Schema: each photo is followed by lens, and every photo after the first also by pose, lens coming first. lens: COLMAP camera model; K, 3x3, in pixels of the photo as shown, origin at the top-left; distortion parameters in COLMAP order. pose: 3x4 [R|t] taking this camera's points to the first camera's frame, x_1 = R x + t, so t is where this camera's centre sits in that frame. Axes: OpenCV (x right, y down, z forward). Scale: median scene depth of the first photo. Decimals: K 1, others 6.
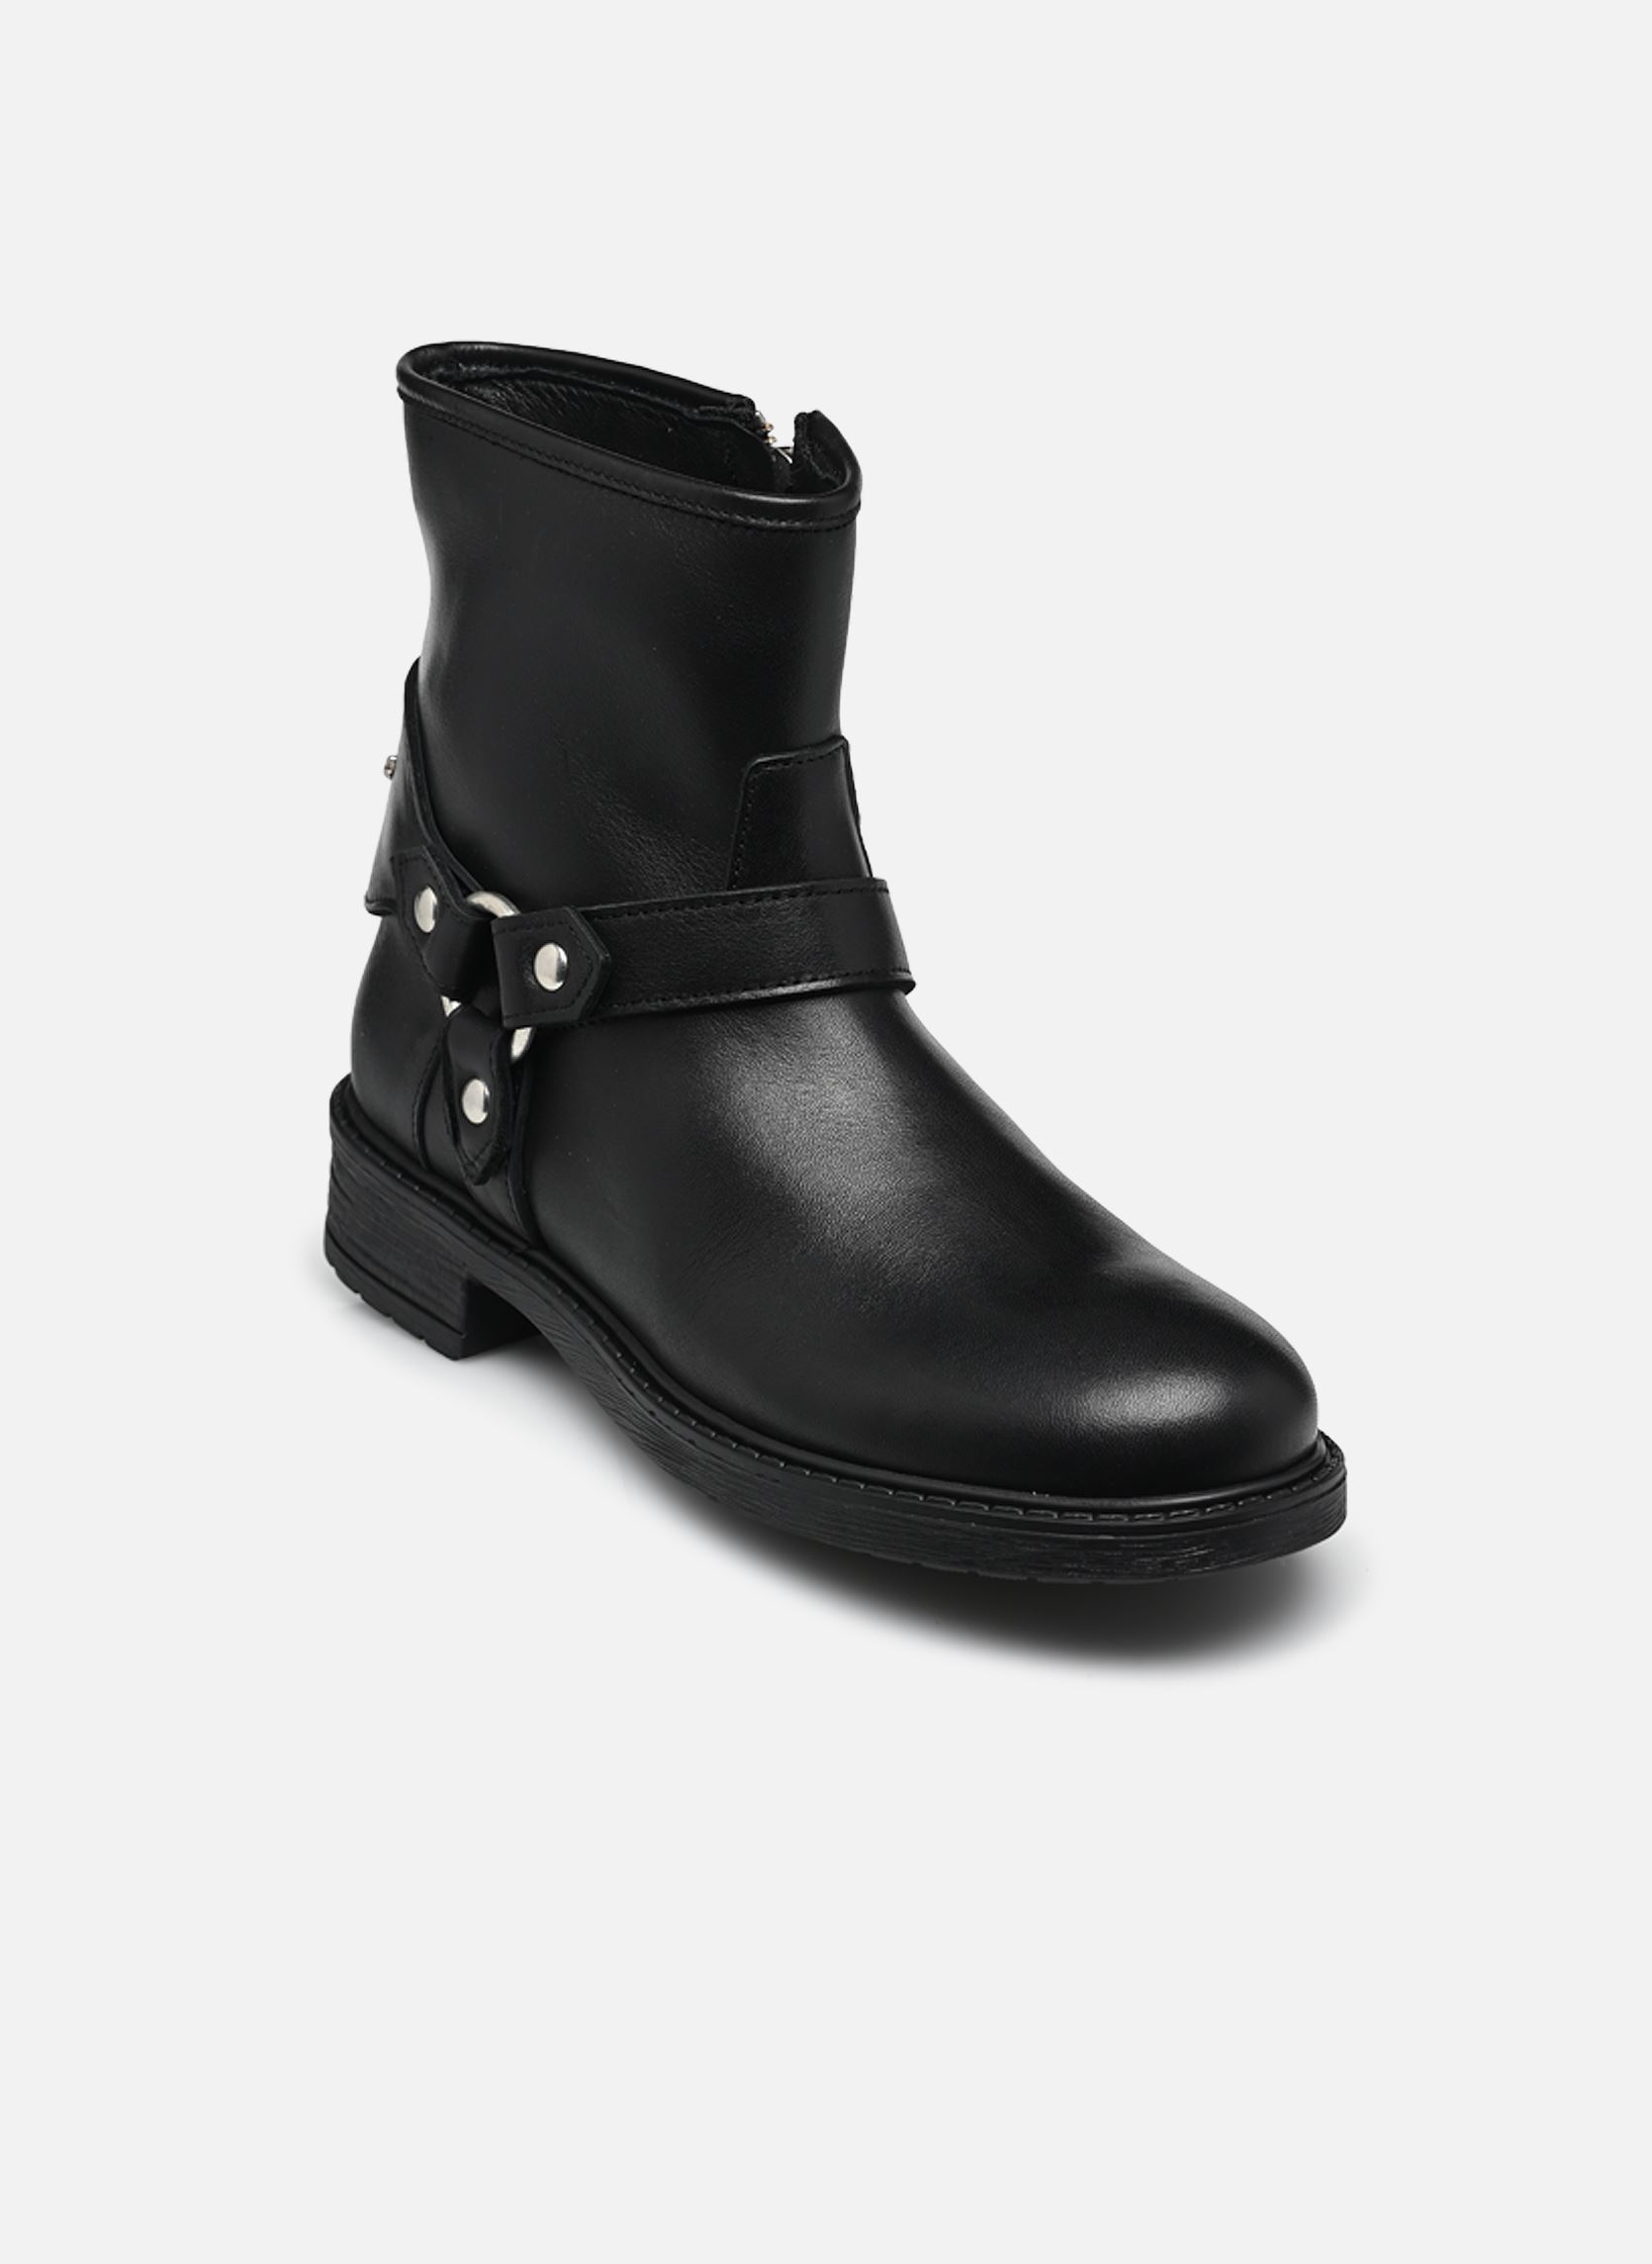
lens RADIAL K [[7228.3, 0, 836.7], [0, 7228.3, 1140.7], [0, 0, 1]] dist [0.217910, 0.000000]
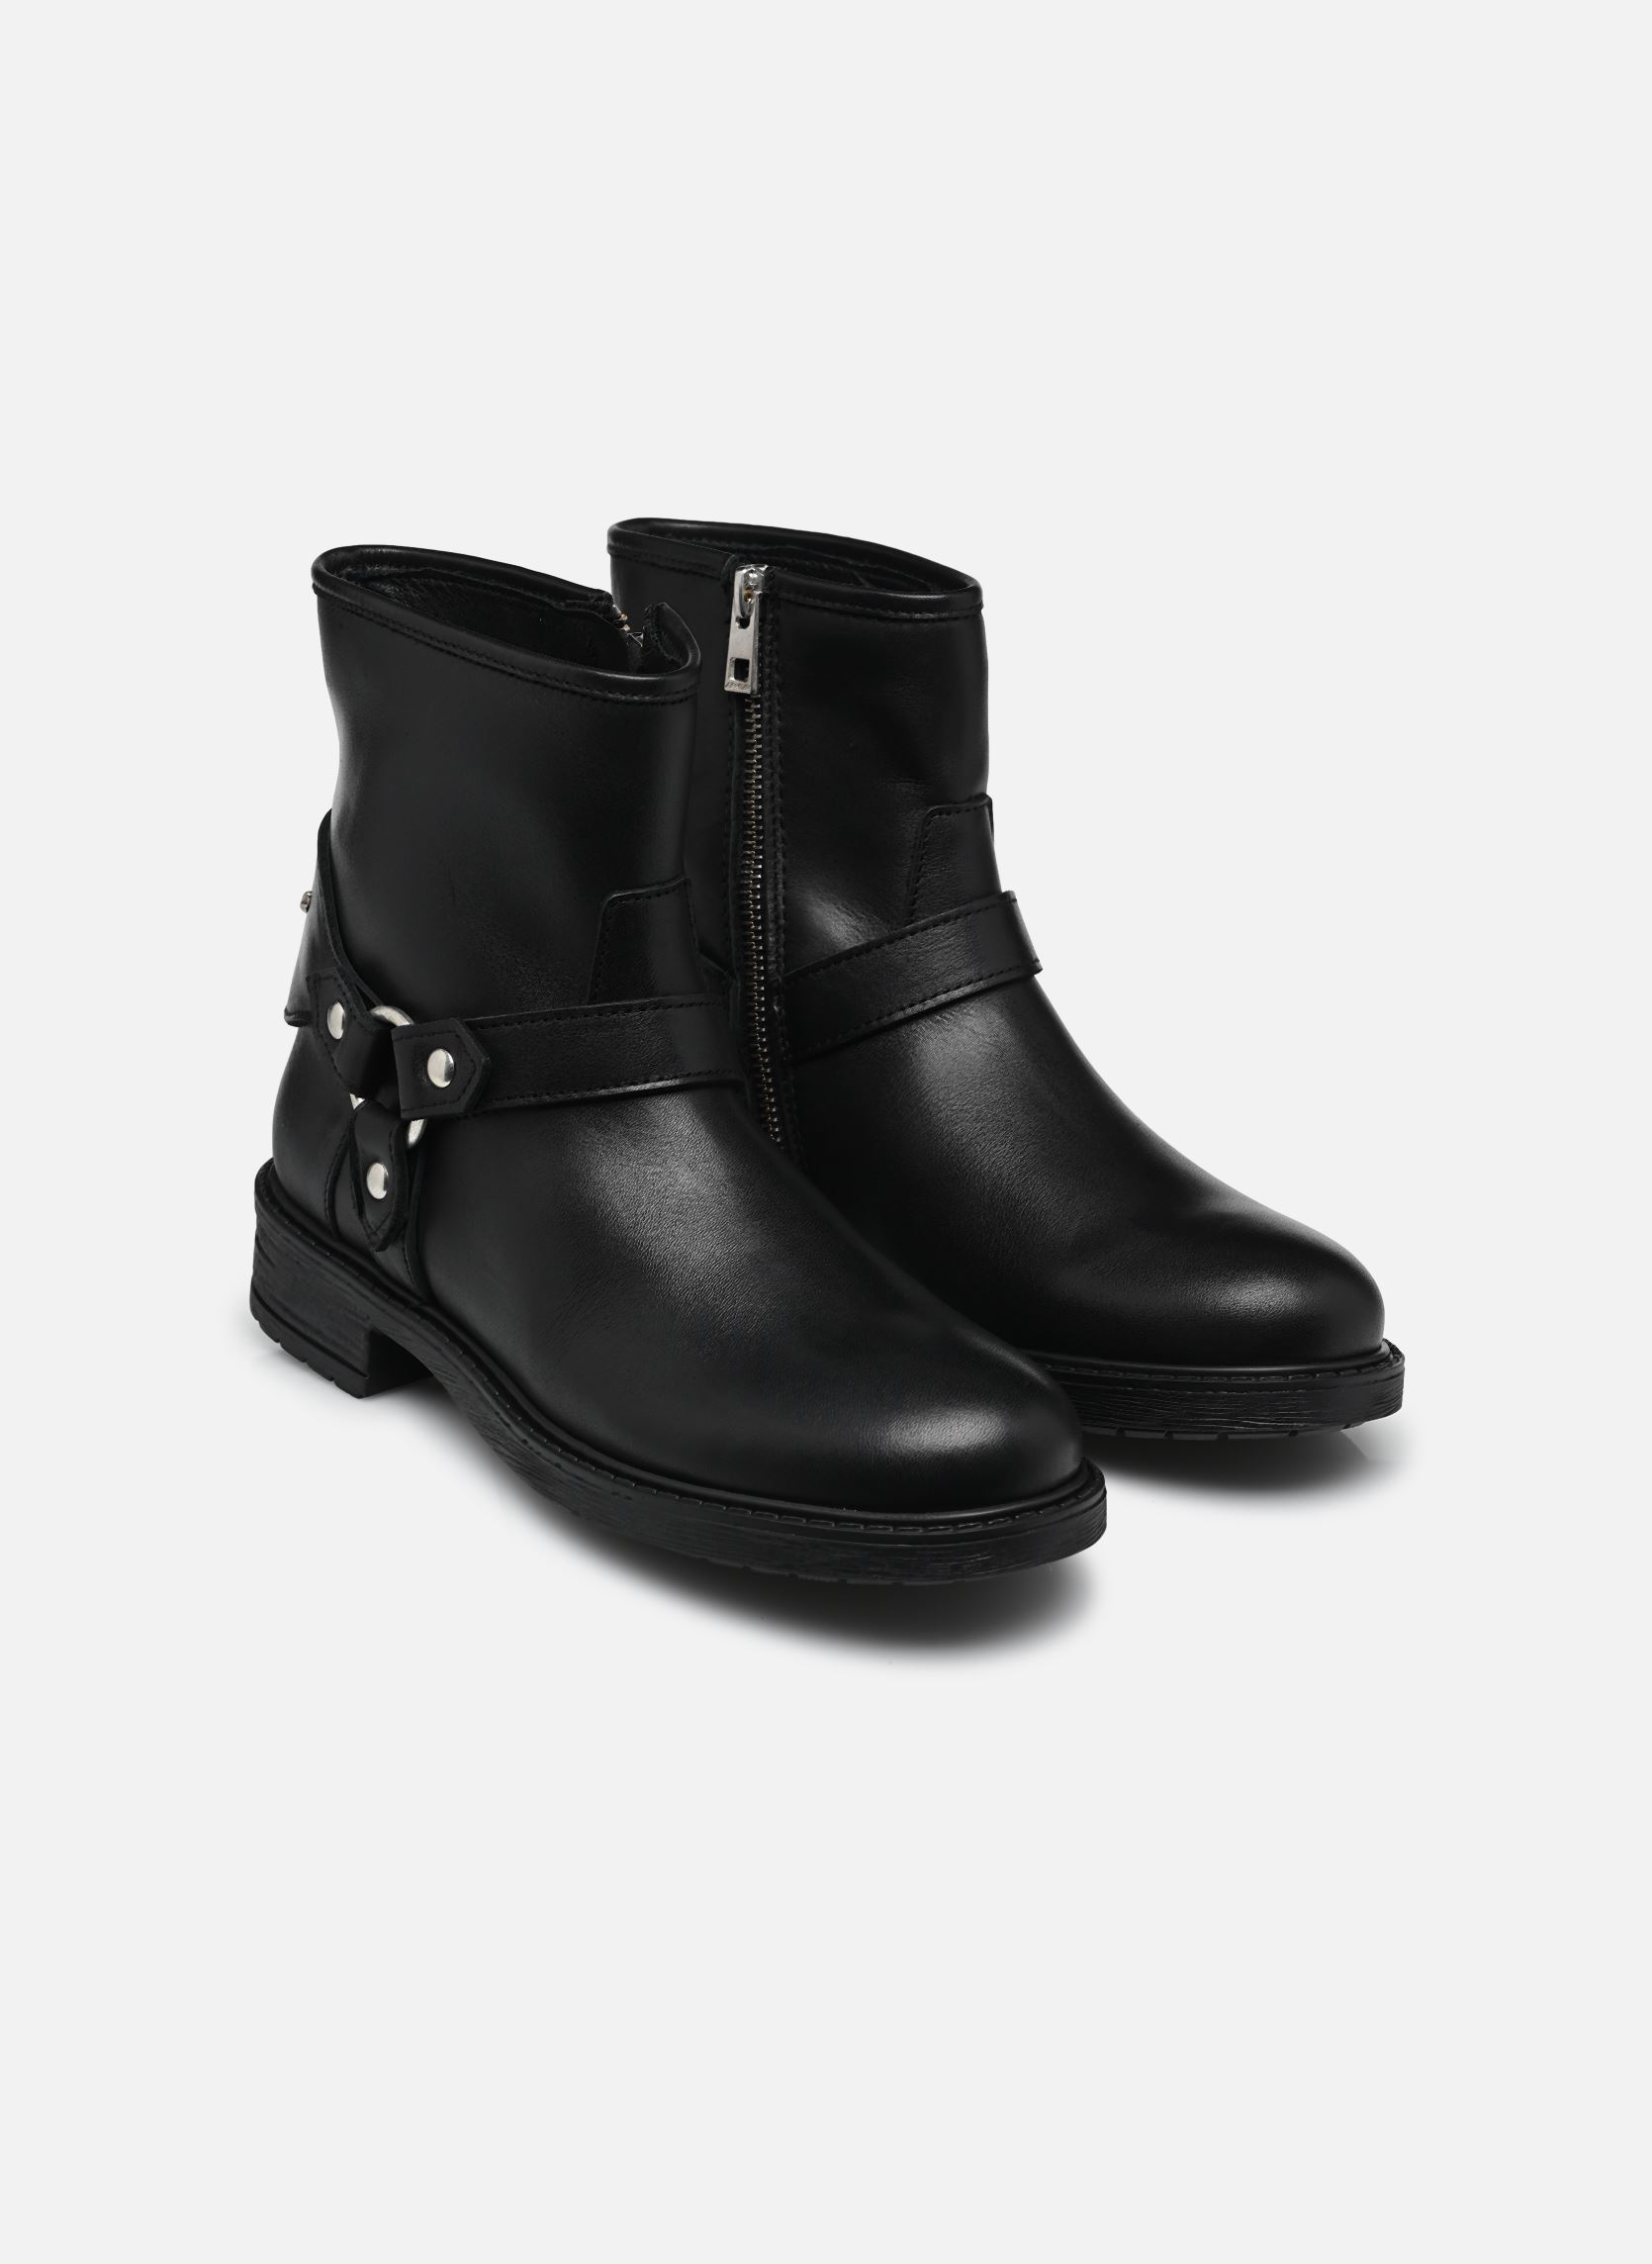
lens RADIAL K [[7228.3, 0, 815.3], [0, 7228.3, 1121.5], [0, 0, 1]] dist [0.217910, 0.000000]
pose [[0.999986, -0.000151, 0.005264, 0.016104], [0.000217, 0.999921, -0.012575, -0.000210], [-0.005262, 0.012576, 0.999907, -0.195044]]
